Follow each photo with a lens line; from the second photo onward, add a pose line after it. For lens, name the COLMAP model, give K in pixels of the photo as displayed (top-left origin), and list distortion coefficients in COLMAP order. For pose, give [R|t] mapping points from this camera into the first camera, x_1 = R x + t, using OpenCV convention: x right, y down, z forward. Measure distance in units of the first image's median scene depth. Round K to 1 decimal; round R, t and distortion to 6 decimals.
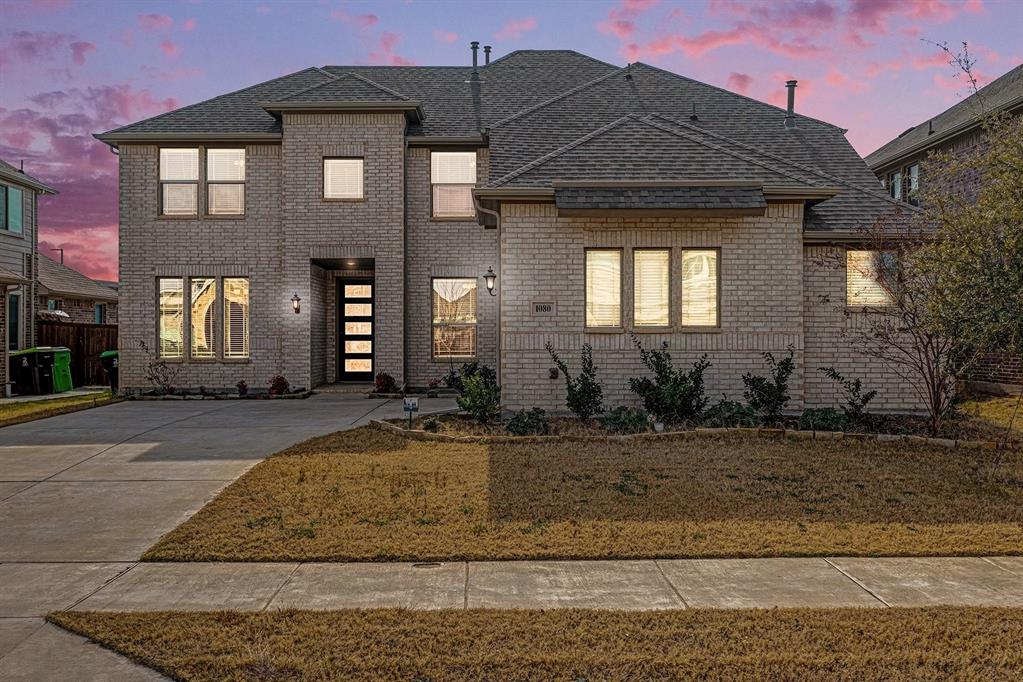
lens RADIAL K [[968.4, 0, 512.1], [0, 968.4, 348.7], [0, 0, 1]] dist [-0.001659, 0.000000]
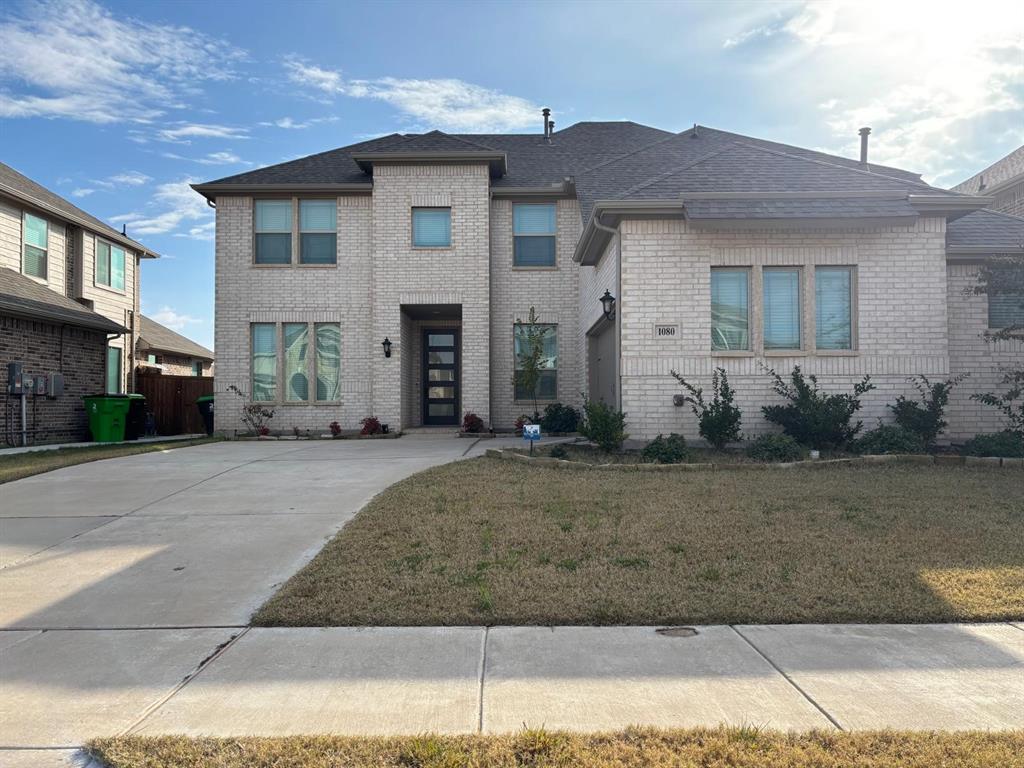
lens RADIAL K [[778.2, 0, 514.5], [0, 778.2, 393.8], [0, 0, 1]] dist [0.042000, -0.017903]
pose [[0.999831, -0.005653, -0.017491, -0.101769], [0.005135, 0.999550, -0.029549, 0.040023], [0.017650, 0.029454, 0.999410, 0.242011]]
